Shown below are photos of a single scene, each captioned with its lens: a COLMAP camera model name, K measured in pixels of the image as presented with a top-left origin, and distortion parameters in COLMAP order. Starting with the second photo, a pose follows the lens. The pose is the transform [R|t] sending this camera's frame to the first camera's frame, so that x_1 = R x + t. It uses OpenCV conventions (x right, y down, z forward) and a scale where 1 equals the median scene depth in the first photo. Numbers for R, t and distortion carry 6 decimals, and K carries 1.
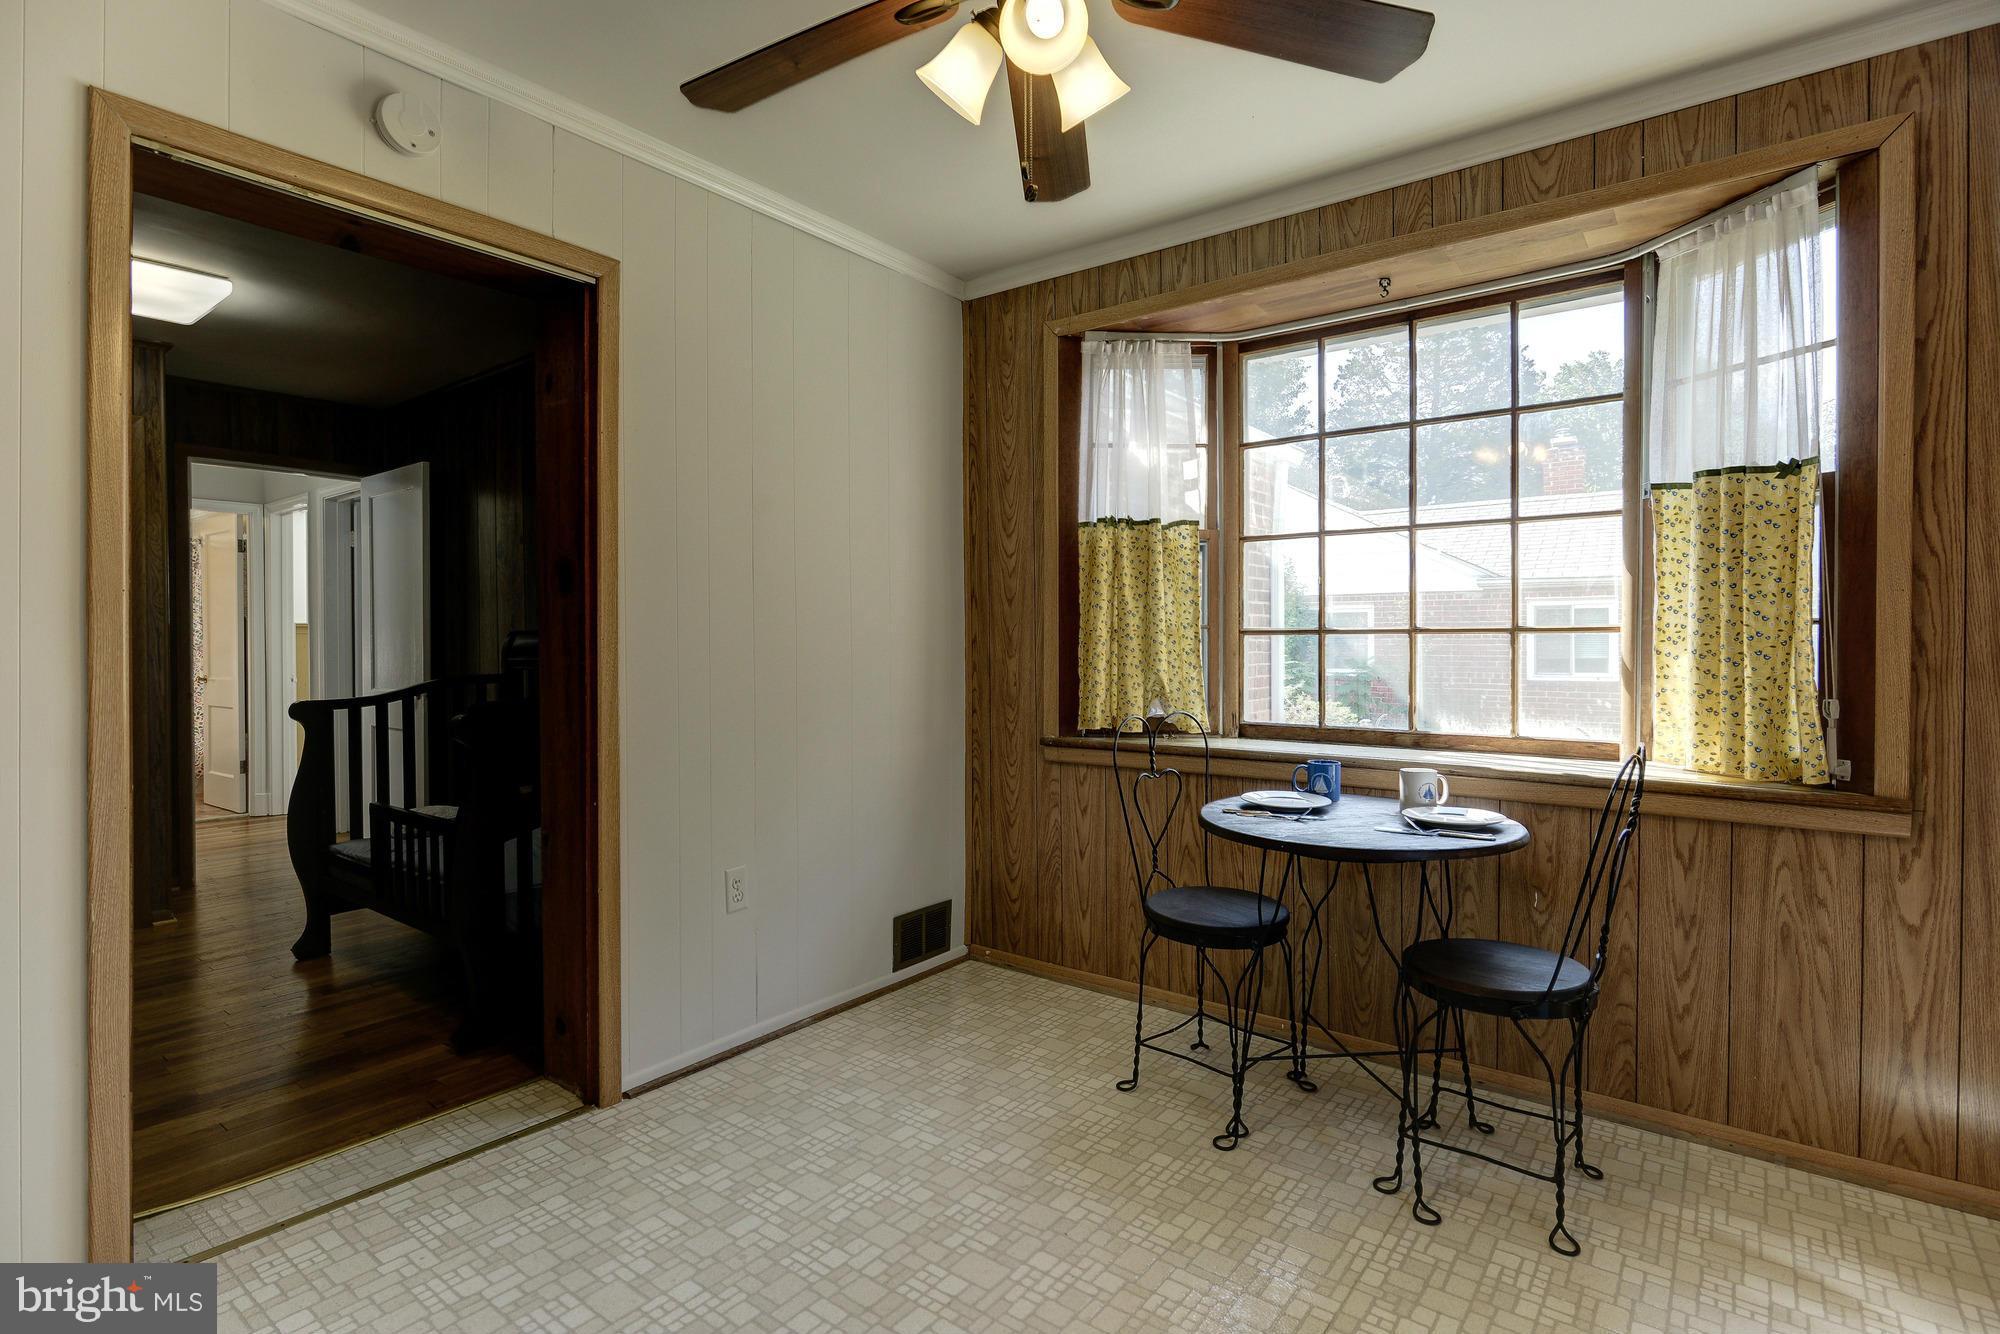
lens RADIAL K [[983.7, 0, 993.6], [0, 983.7, 655.3], [0, 0, 1]] dist [-0.001358, -0.000066]
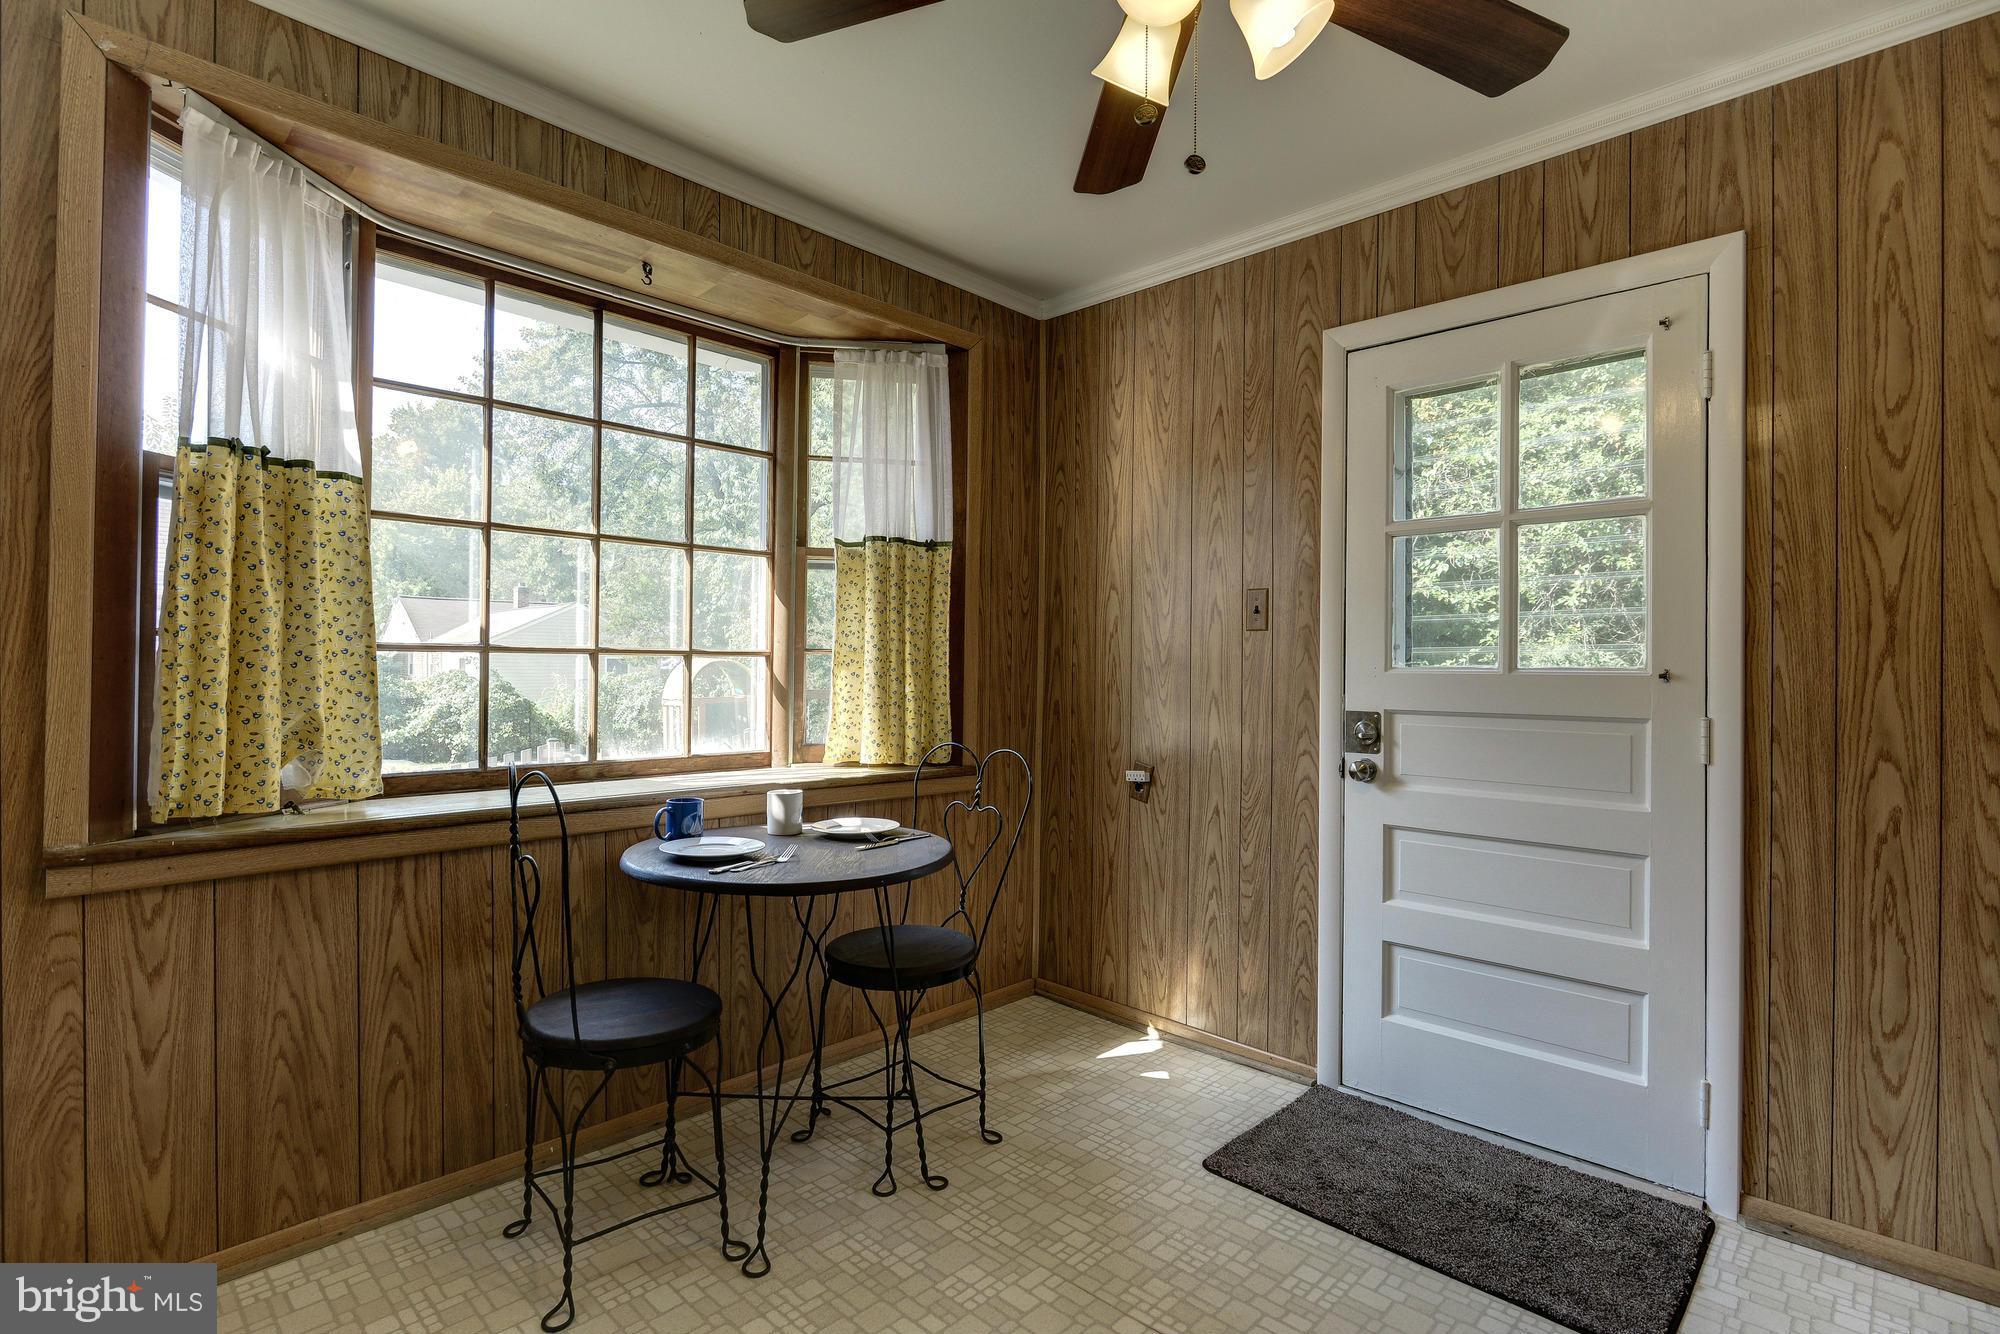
lens RADIAL K [[977.5, 0, 996.5], [0, 977.5, 663.2], [0, 0, 1]] dist [-0.003324, -0.001010]
pose [[0.096916, 0.004725, 0.995281, -0.451179], [0.002304, 0.999985, -0.004971, -0.007917], [-0.995290, 0.002775, 0.096904, 0.568428]]
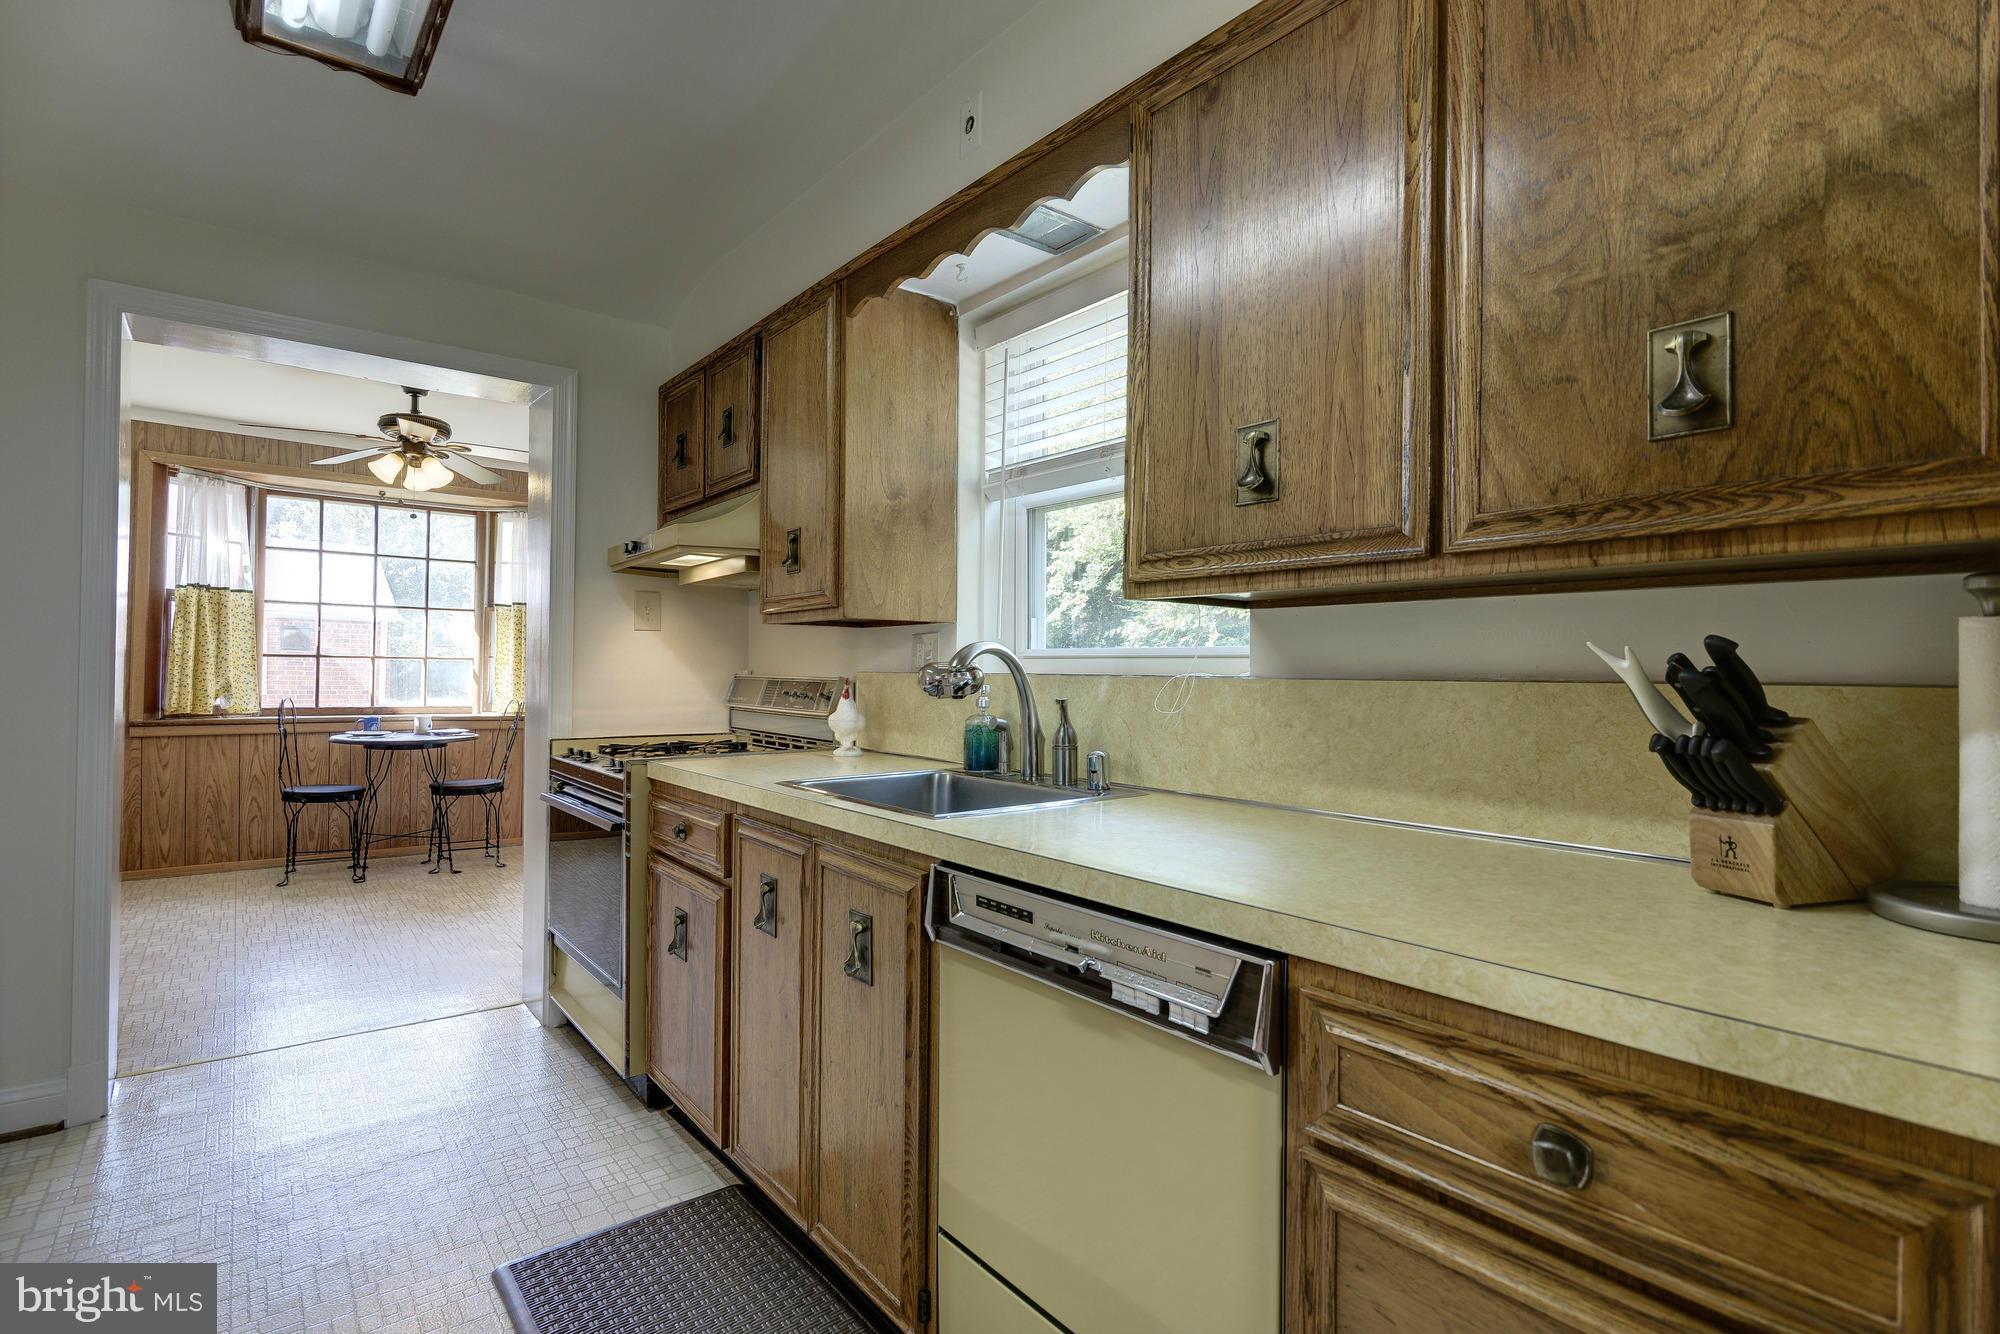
lens RADIAL K [[983.7, 0, 993.6], [0, 983.7, 655.3], [0, 0, 1]] dist [-0.001358, -0.000066]
pose [[0.232236, 0.018848, 0.972477, -1.306856], [-0.003844, 0.999822, -0.018460, 0.005278], [-0.972652, 0.000549, 0.232268, -0.755963]]
